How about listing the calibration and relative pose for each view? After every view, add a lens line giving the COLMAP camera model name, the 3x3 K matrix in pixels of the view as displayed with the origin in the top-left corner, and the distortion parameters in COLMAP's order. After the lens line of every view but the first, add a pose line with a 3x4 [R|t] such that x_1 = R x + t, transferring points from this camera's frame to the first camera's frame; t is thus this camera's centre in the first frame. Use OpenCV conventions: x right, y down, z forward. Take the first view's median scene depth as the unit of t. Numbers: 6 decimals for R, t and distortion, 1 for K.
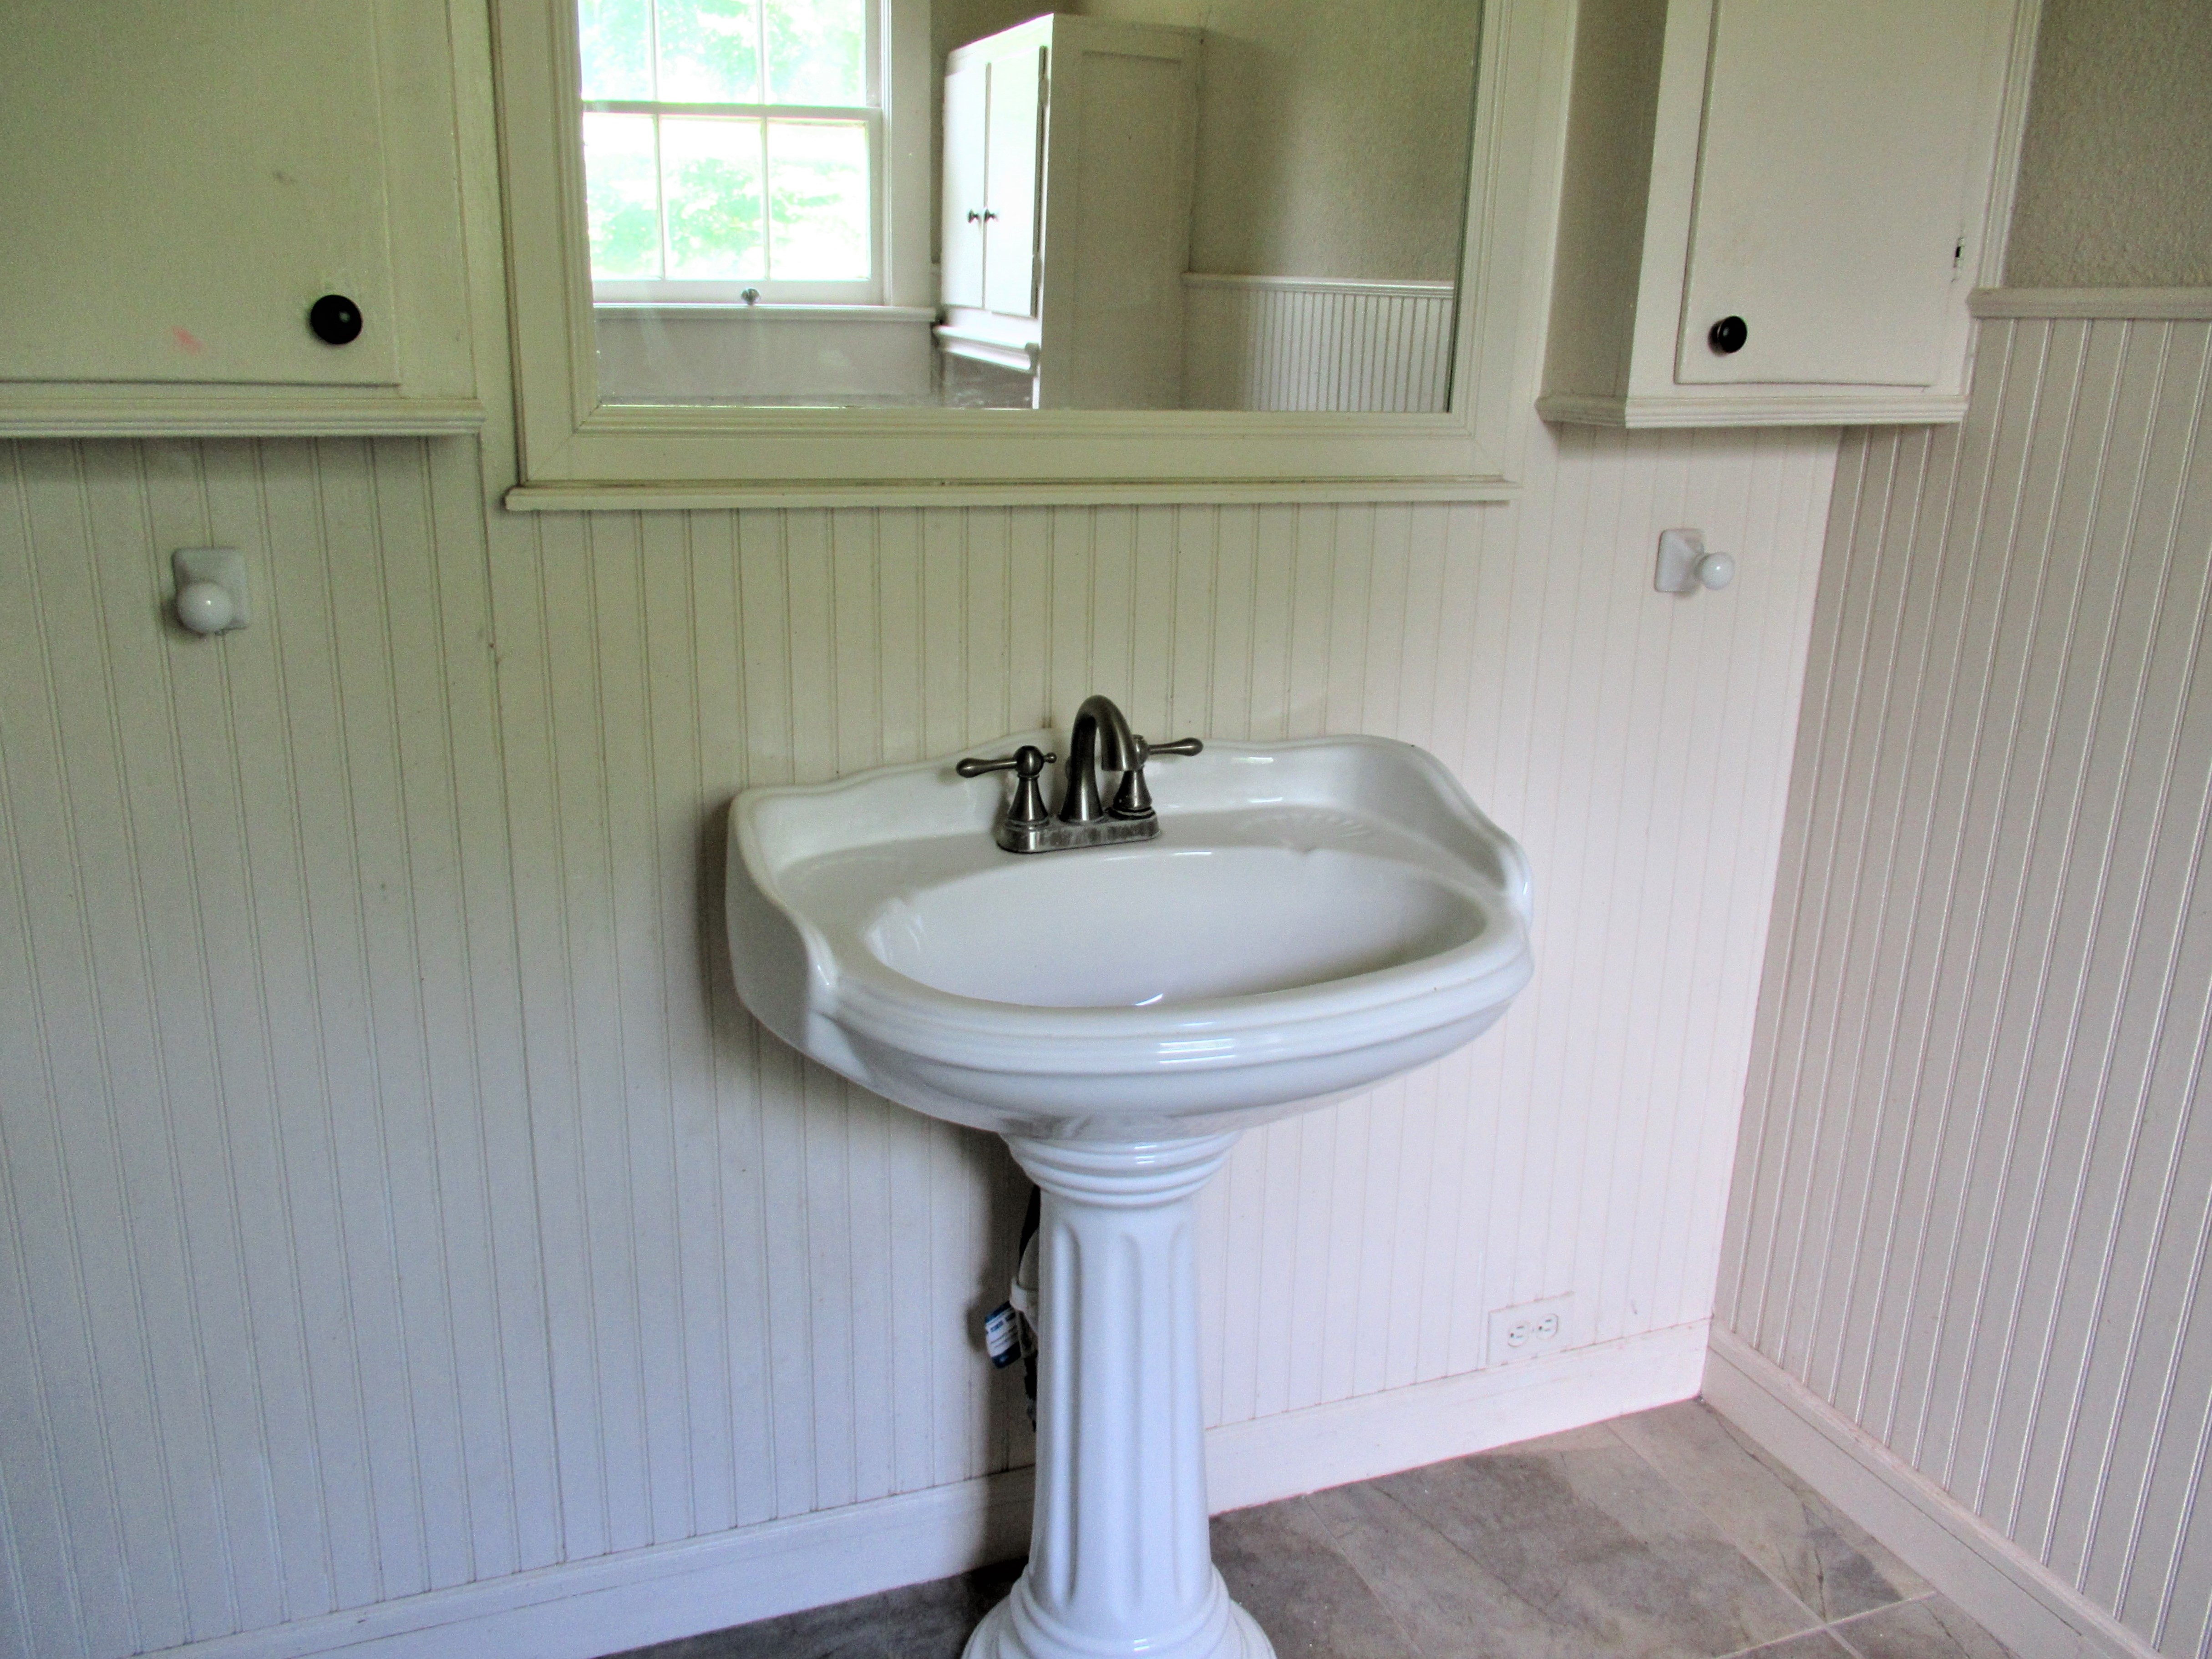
lens RADIAL K [[1640.6, 0, 1106.0], [0, 1640.6, 829.5], [0, 0, 1]] dist [-0.013345, 0.004484]
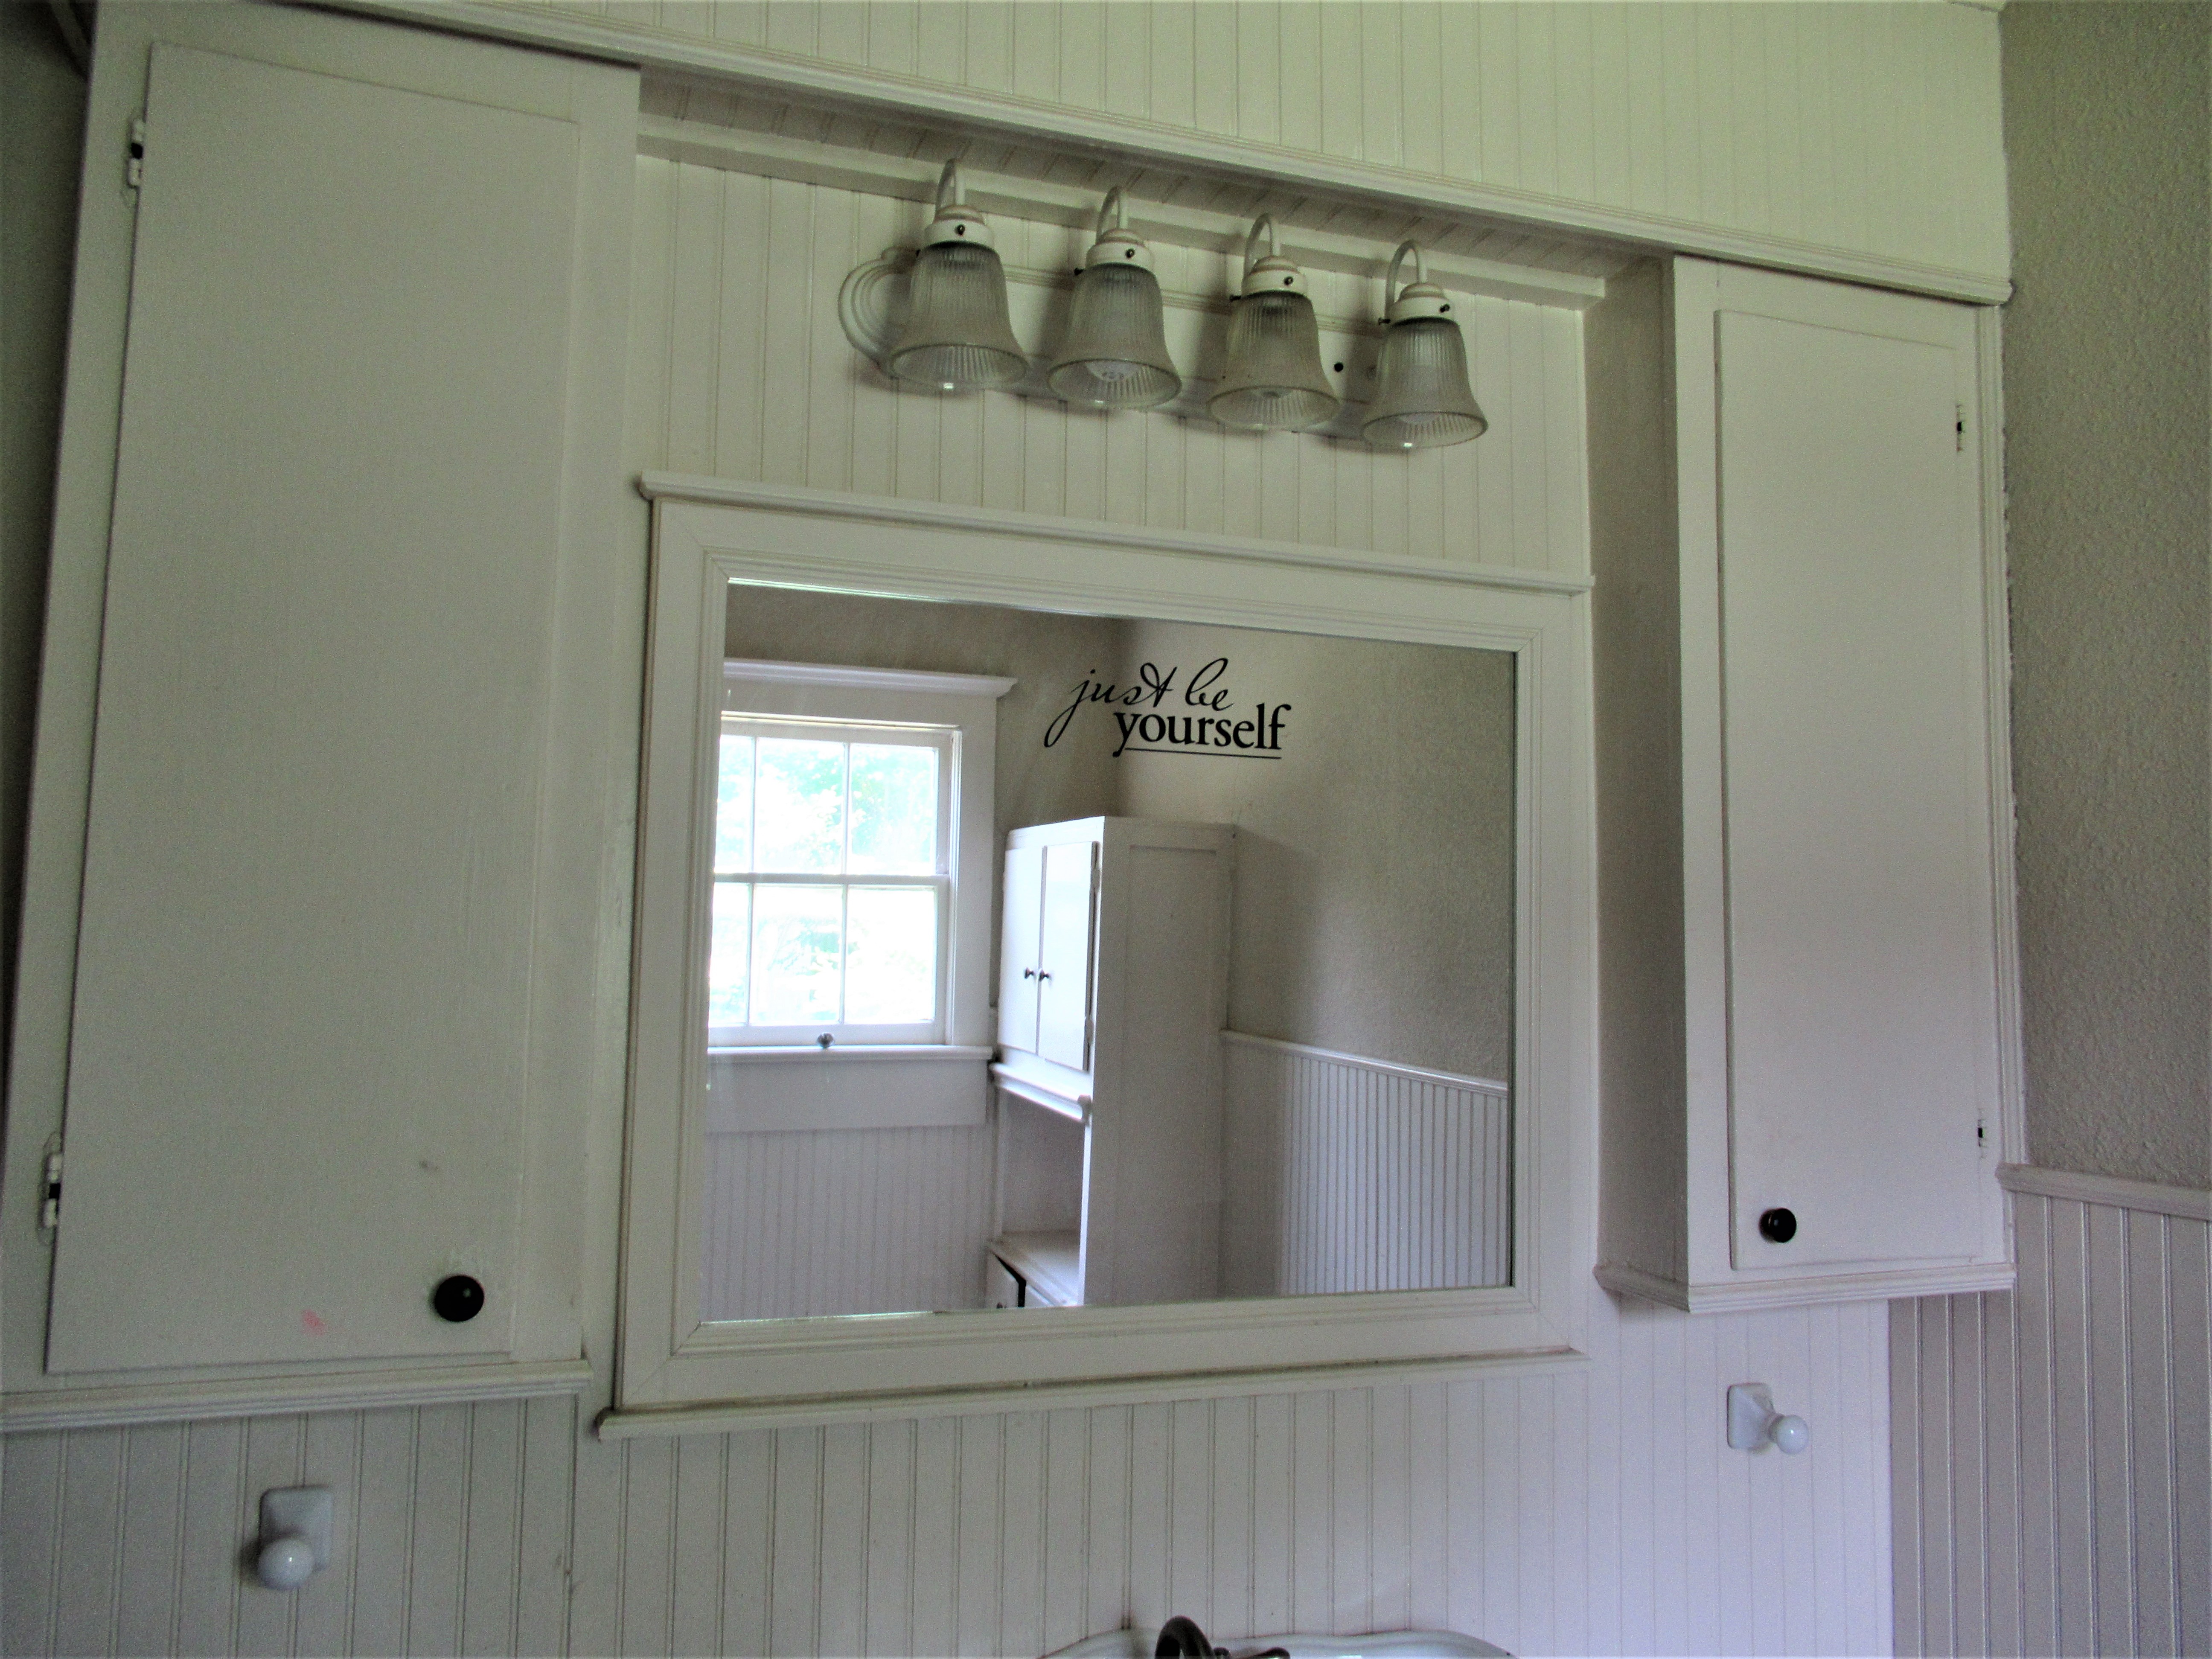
lens RADIAL K [[1509.2, 0, 1092.3], [0, 1509.2, 828.0], [0, 0, 1]] dist [-0.011105, 0.000255]
pose [[0.999888, -0.006726, -0.013366, -0.039942], [0.001818, 0.941276, -0.337635, -0.200719], [0.014852, 0.337572, 0.941182, 0.003684]]
